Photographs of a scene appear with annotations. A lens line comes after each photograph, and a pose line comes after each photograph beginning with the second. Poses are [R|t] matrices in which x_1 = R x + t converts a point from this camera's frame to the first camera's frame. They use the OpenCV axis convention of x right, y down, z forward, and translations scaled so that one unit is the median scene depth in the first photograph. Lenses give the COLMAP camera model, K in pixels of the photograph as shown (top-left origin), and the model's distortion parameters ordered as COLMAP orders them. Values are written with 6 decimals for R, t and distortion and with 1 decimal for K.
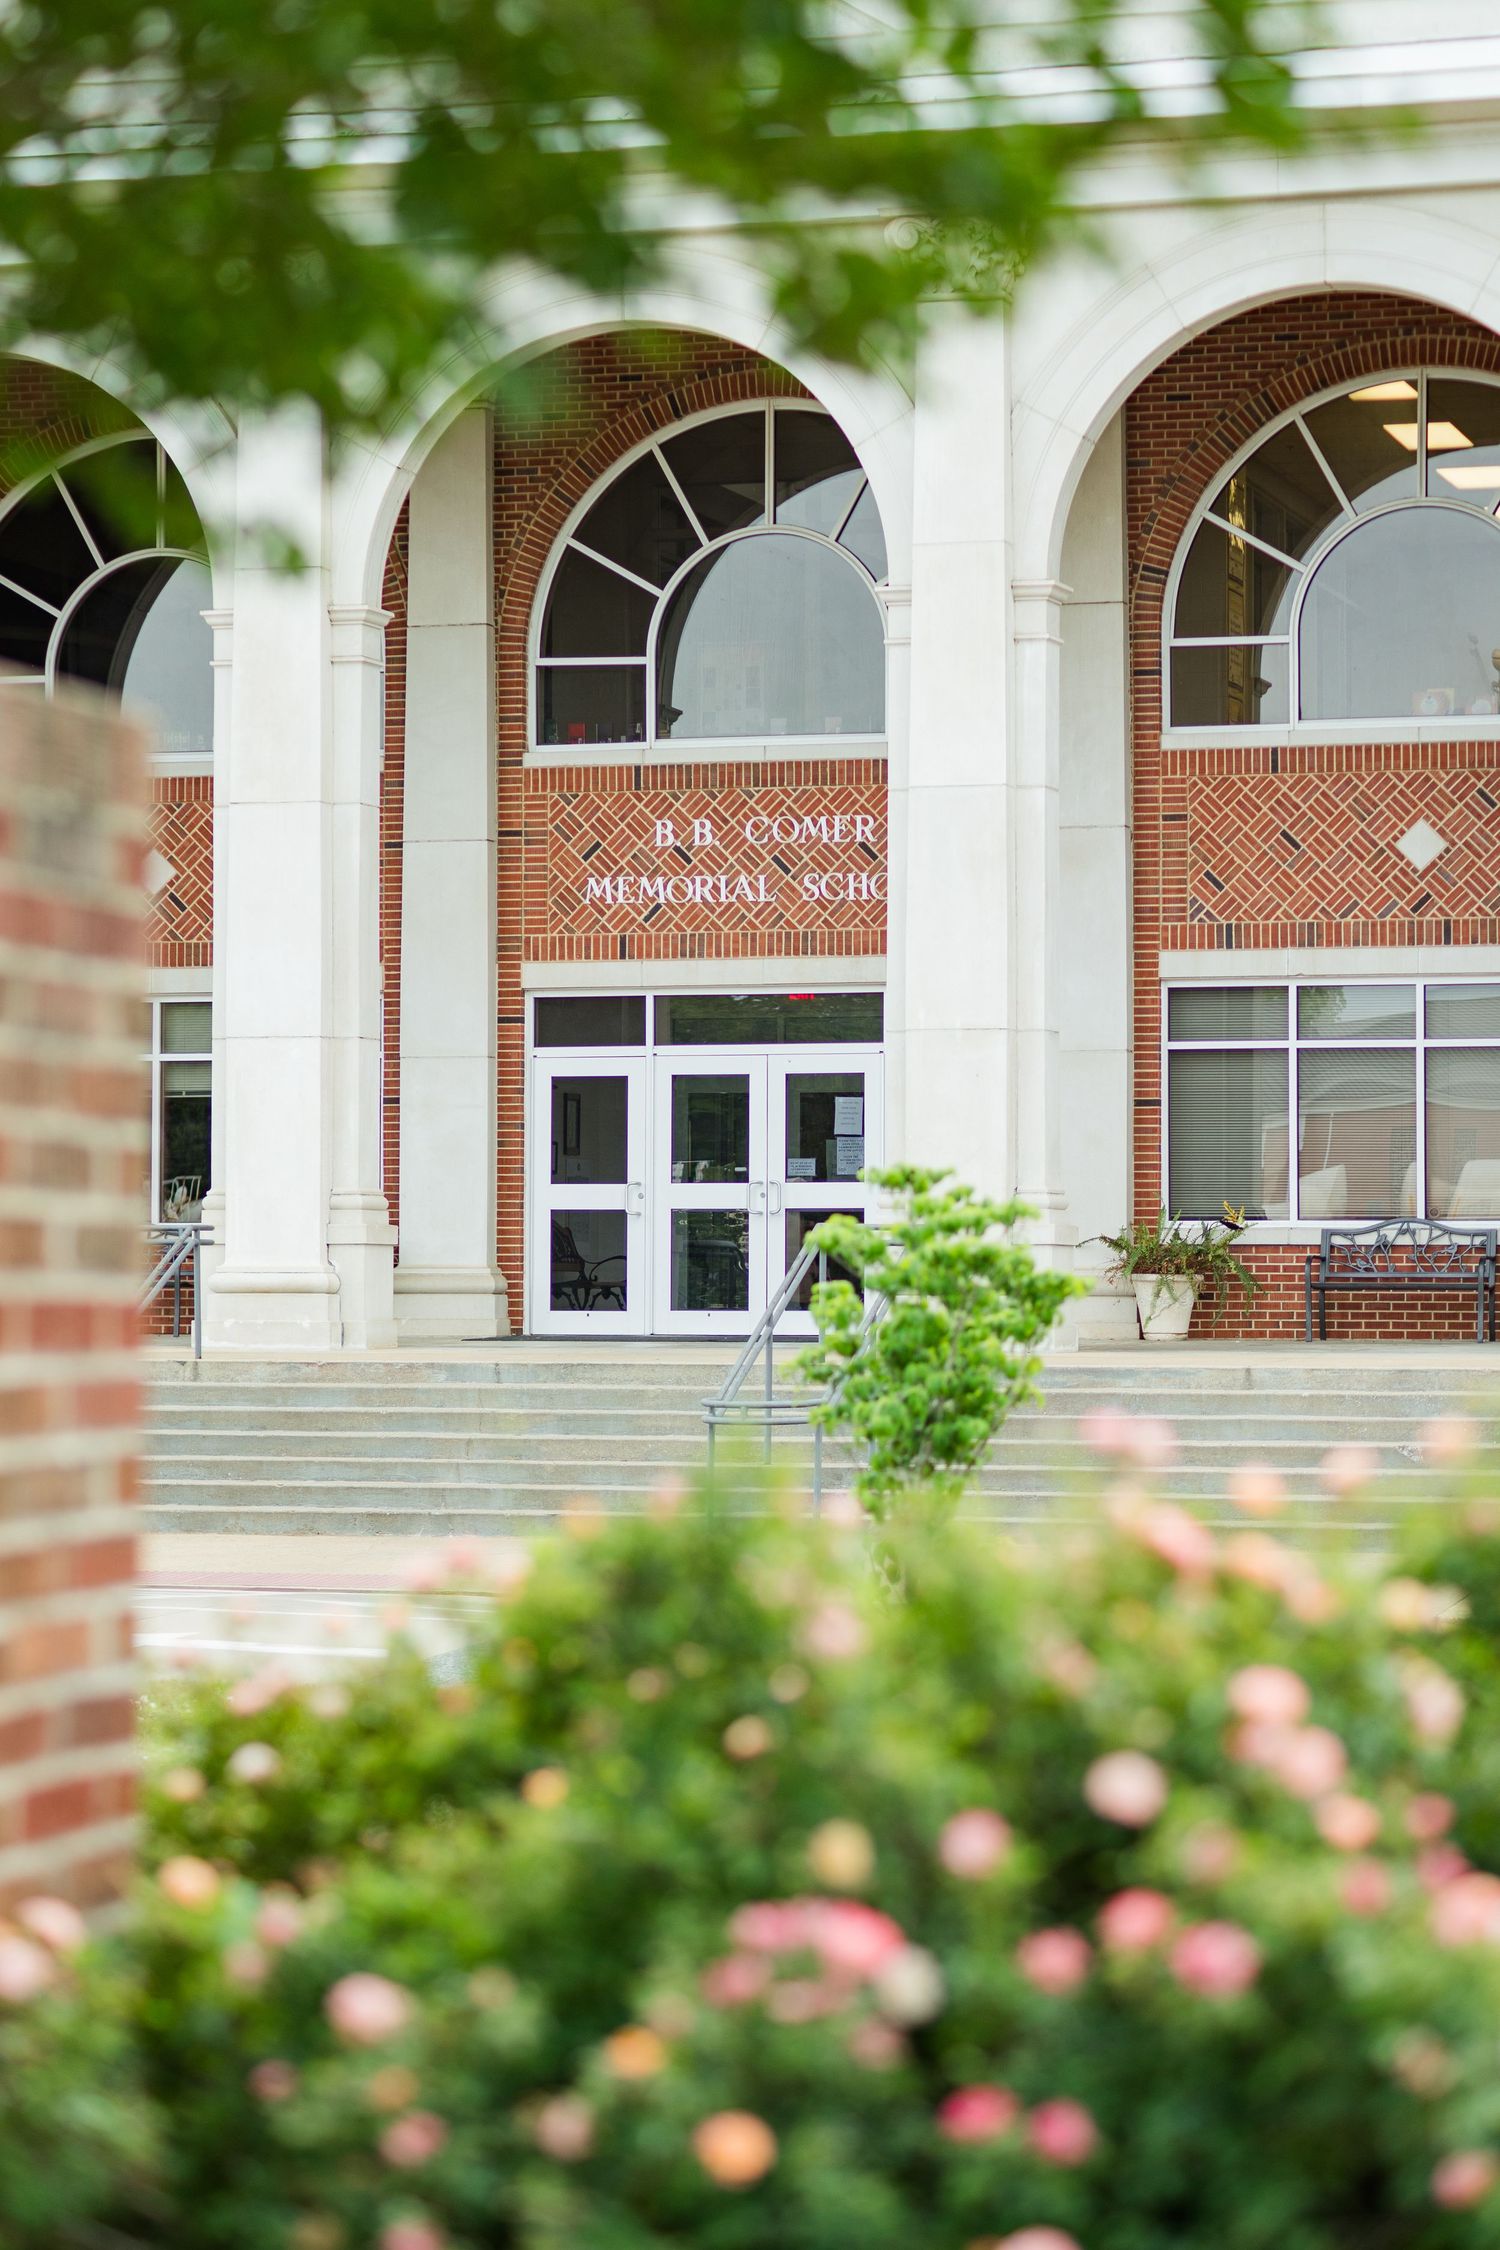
lens RADIAL K [[5559.6, 0, 744.8], [0, 5559.6, 1088.5], [0, 0, 1]] dist [0.110809, -0.420698]
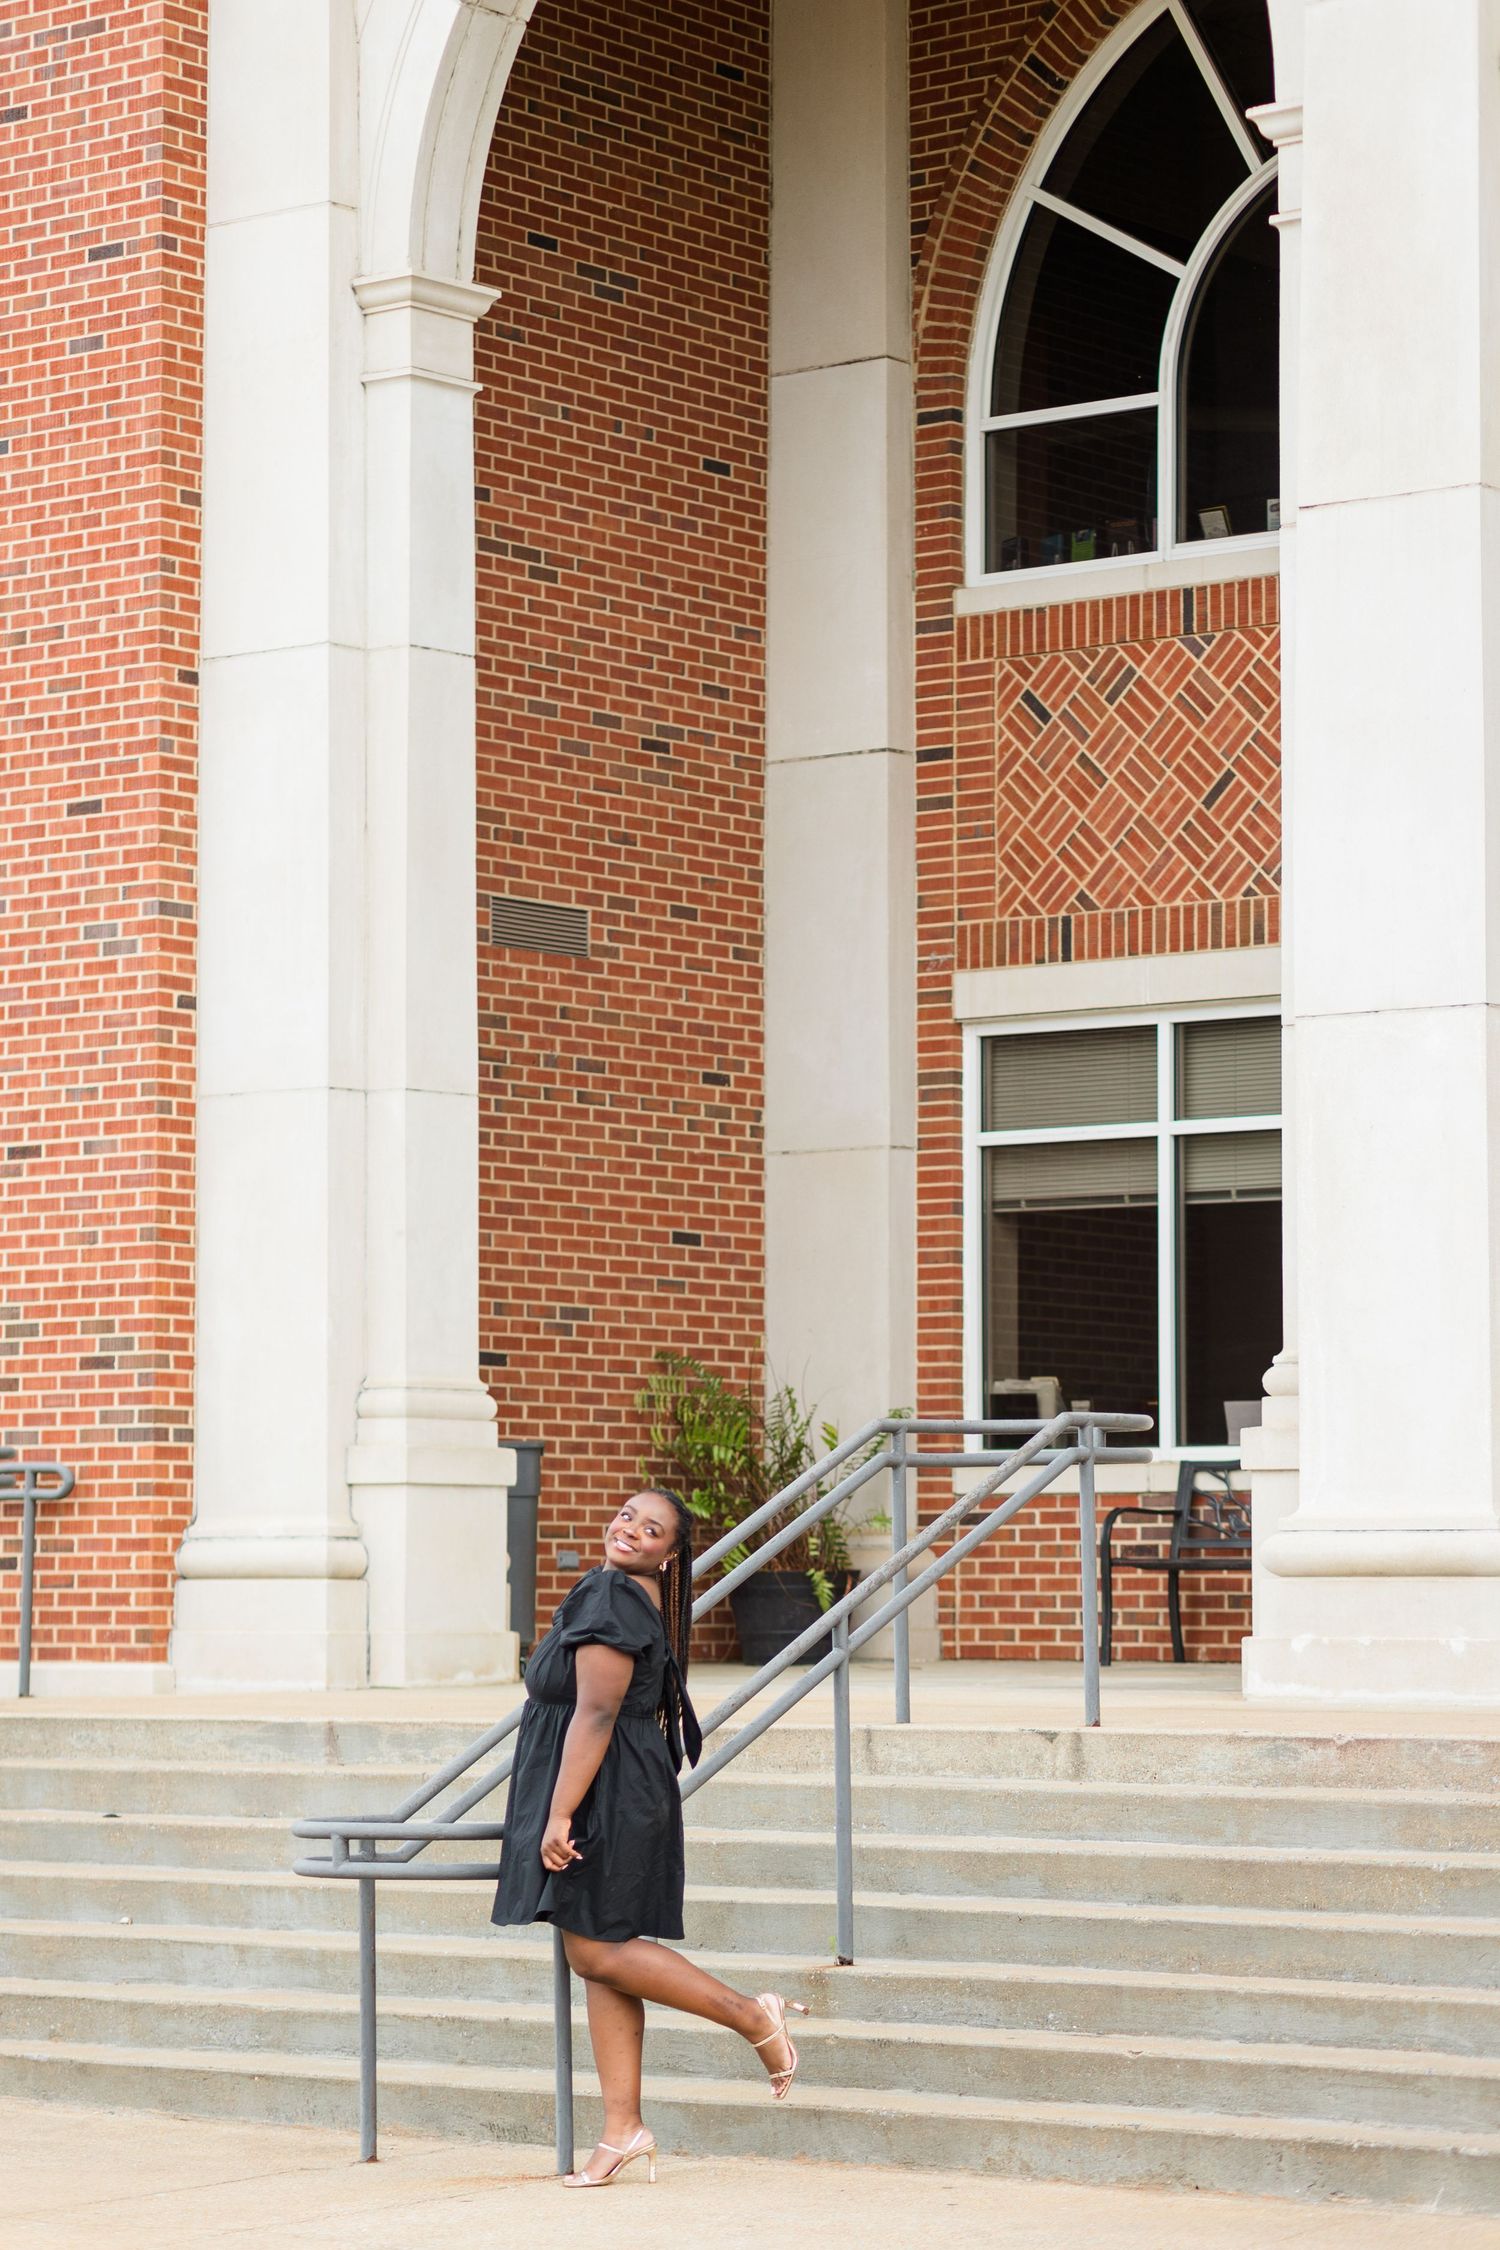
lens RADIAL K [[5928.2, 0, 750.0], [0, 5928.2, 1125.0], [0, 0, 1]] dist [0.102364, 0.196271]
pose [[0.931804, -0.030683, -0.361663, 0.039728], [0.014249, 0.998745, -0.048021, 0.021622], [0.362682, 0.039593, 0.931071, 0.509537]]
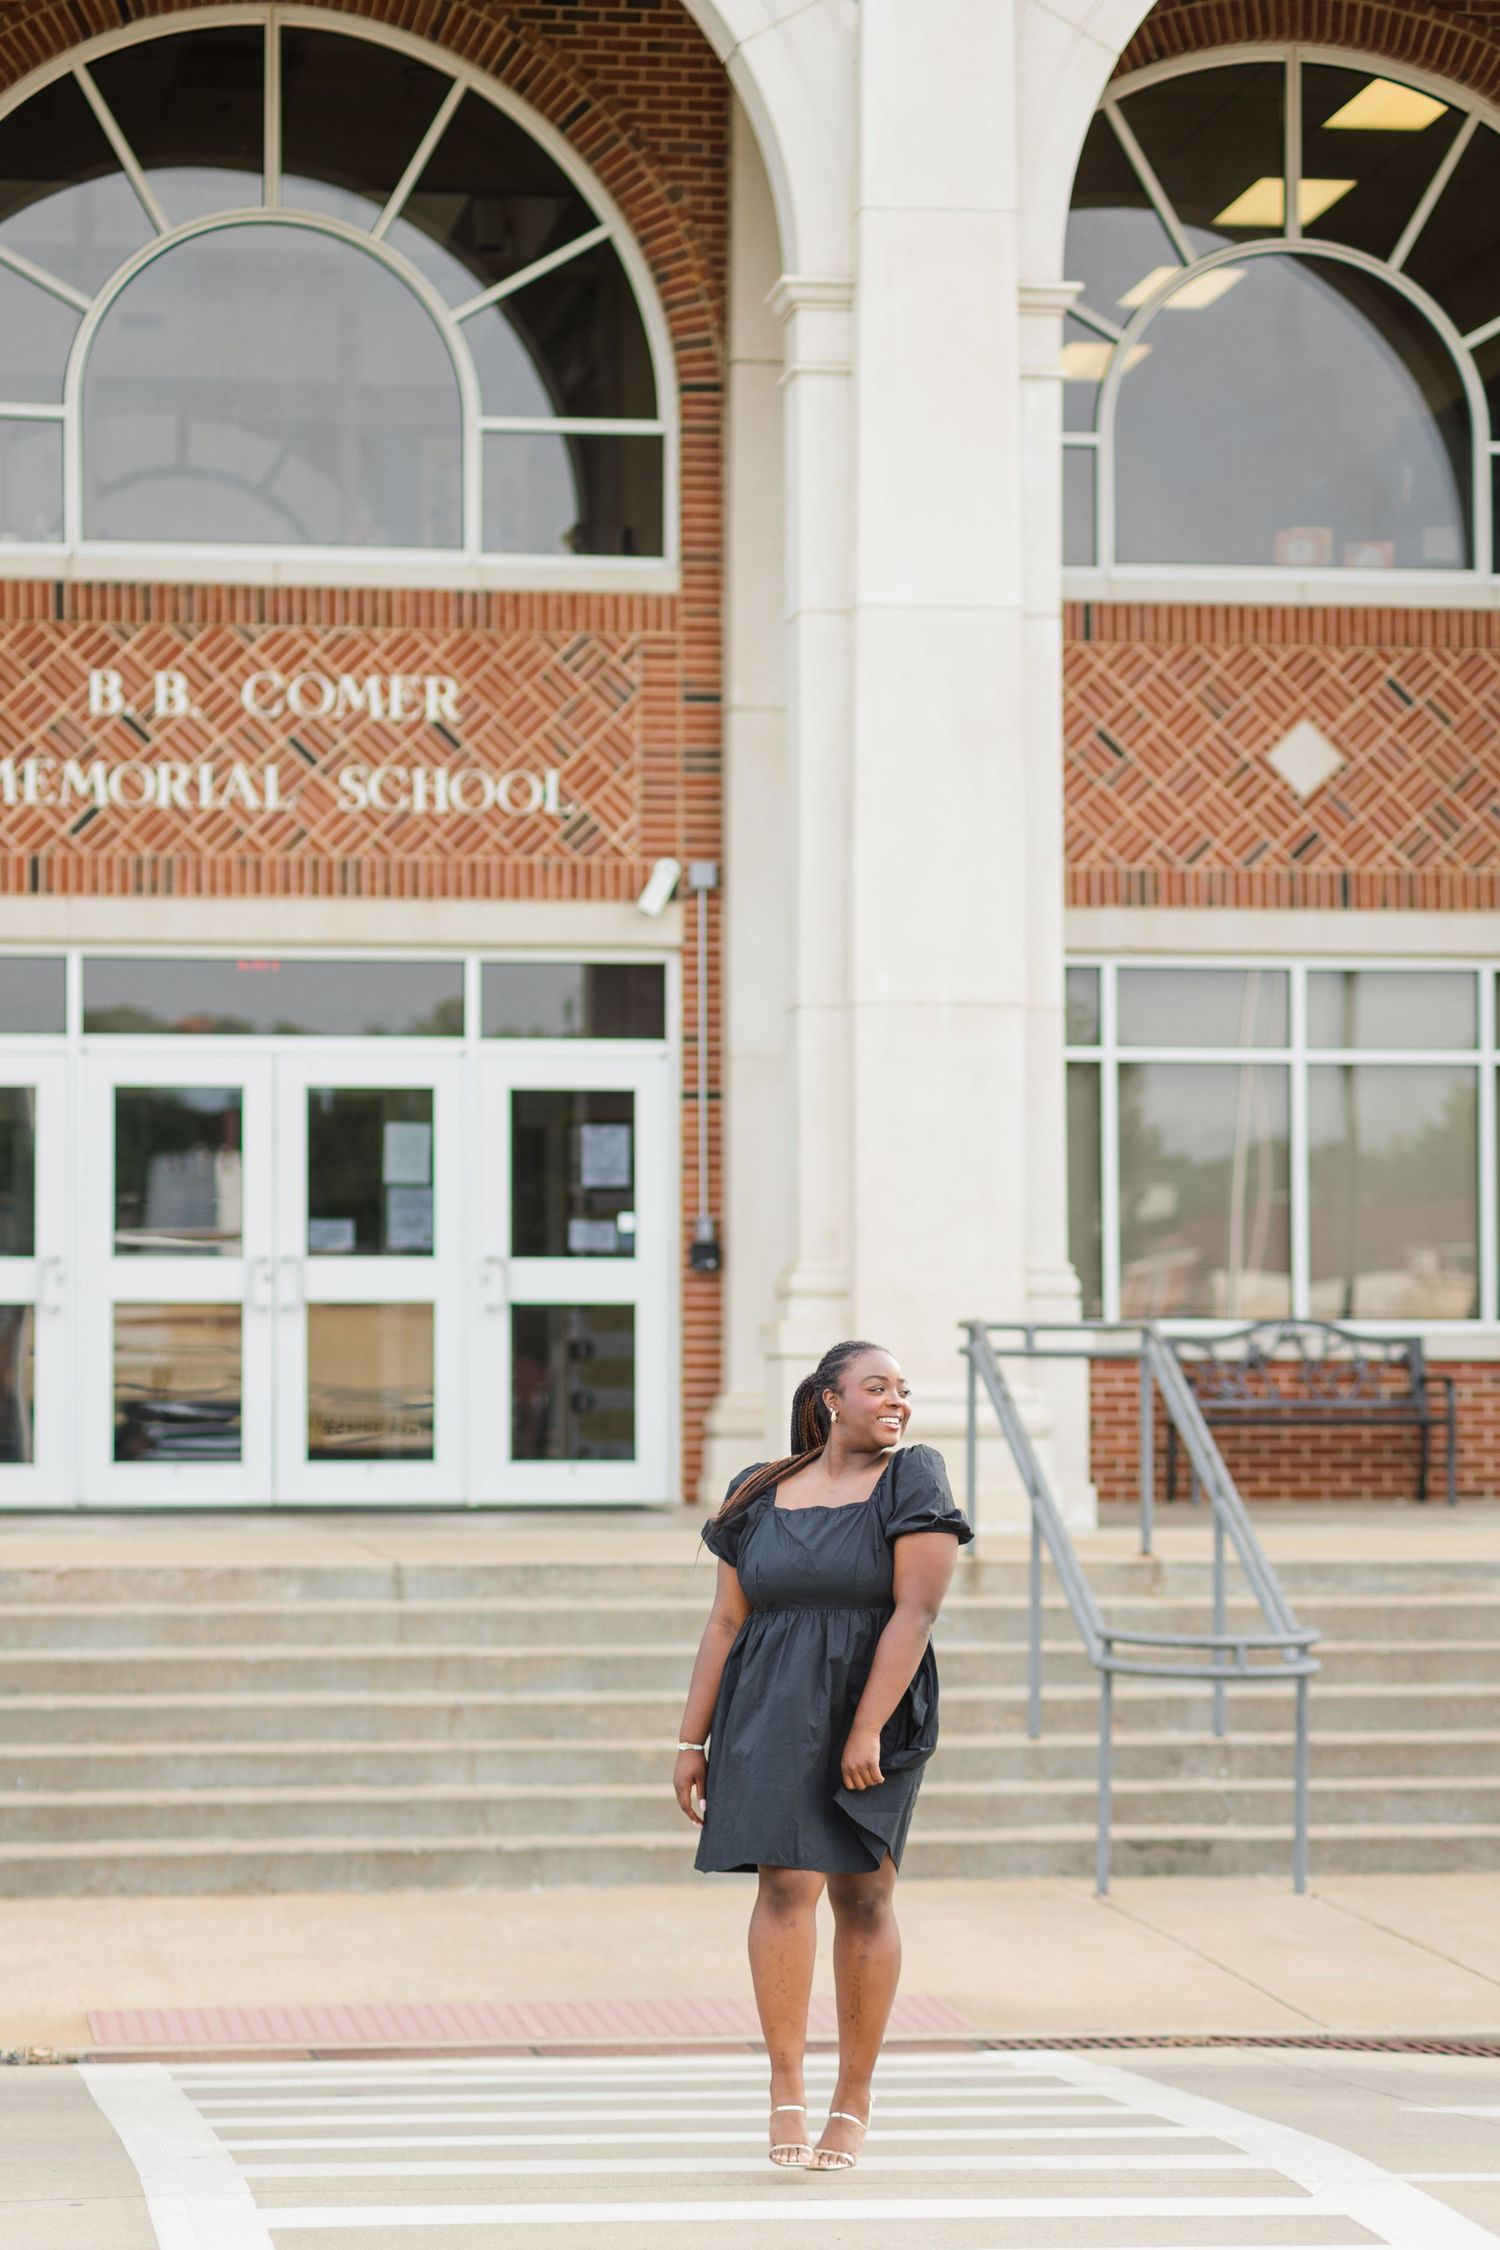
lens RADIAL K [[5763.1, 0, 739.4], [0, 5763.1, 1156.2], [0, 0, 1]] dist [0.125480, 0.409379]
pose [[0.898907, 0.015967, 0.437849, -0.239694], [-0.012278, 0.999861, -0.011255, 0.012398], [-0.437968, 0.004742, 0.898978, 0.405837]]
